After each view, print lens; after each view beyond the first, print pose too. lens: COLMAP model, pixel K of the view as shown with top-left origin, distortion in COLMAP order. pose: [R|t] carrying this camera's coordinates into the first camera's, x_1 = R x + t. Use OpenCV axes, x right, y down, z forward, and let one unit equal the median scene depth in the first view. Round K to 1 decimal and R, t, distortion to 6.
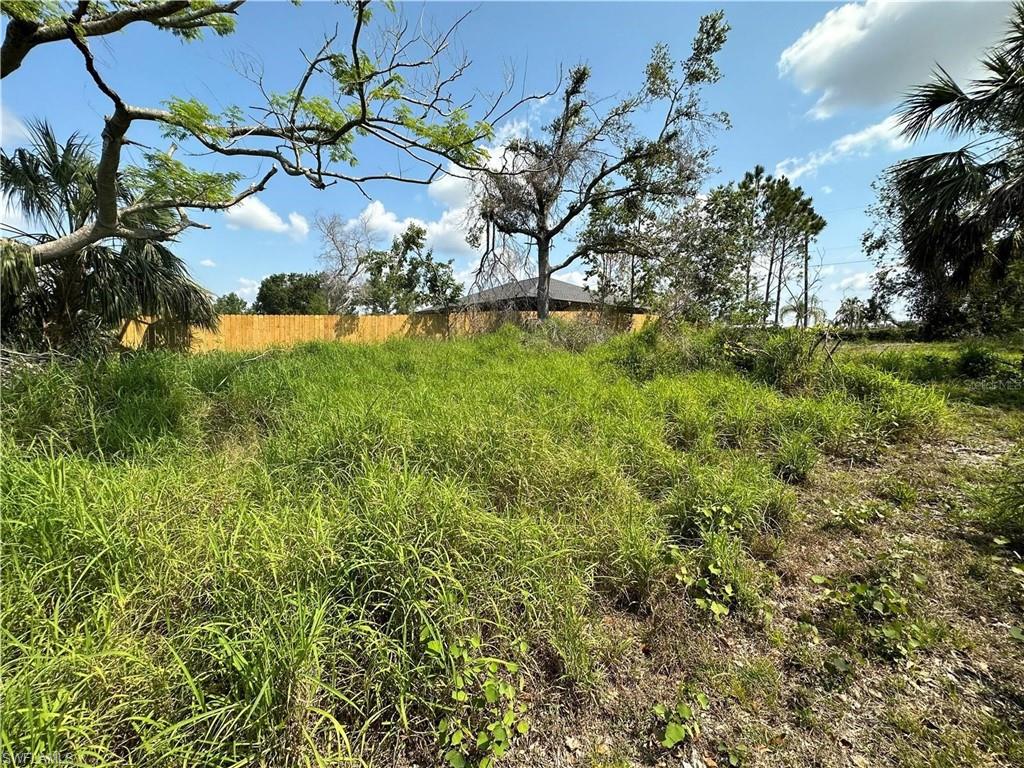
lens RADIAL K [[408.8, 0, 512.0], [0, 408.8, 384.0], [0, 0, 1]] dist [-0.000884, 0.000374]
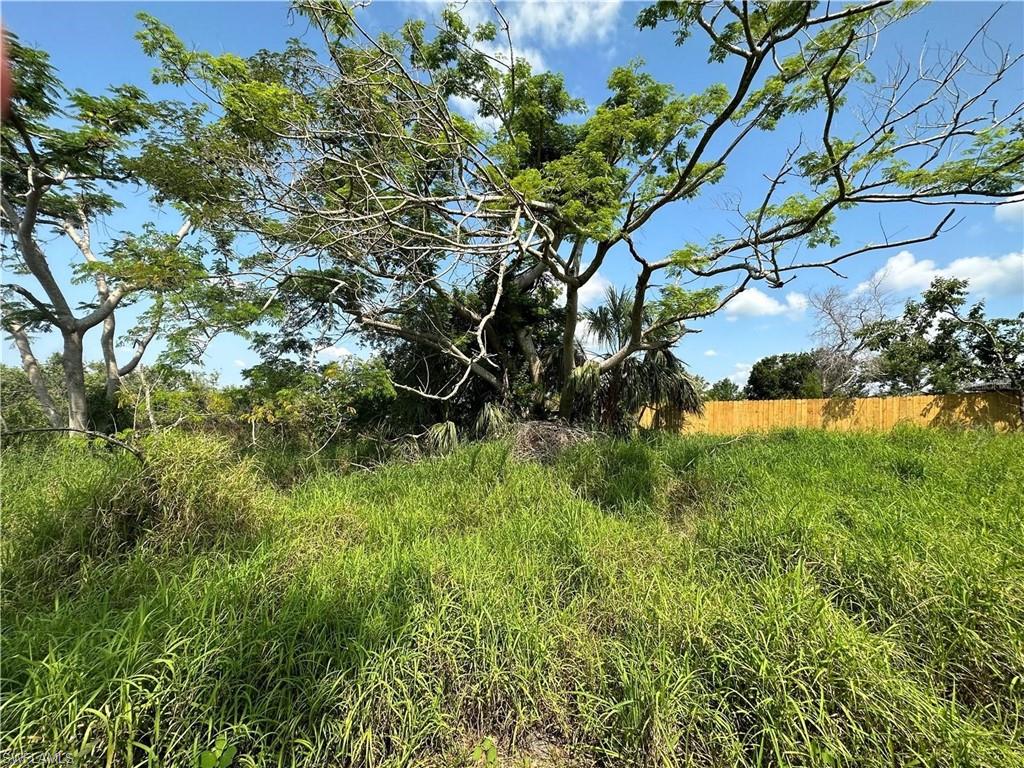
lens RADIAL K [[408.8, 0, 512.0], [0, 408.8, 384.0], [0, 0, 1]] dist [-0.000884, 0.000374]
pose [[0.469985, -0.056976, -0.880834, 0.108829], [-0.116337, 0.985211, -0.125802, -0.021646], [0.874974, 0.161598, 0.456406, -0.032116]]
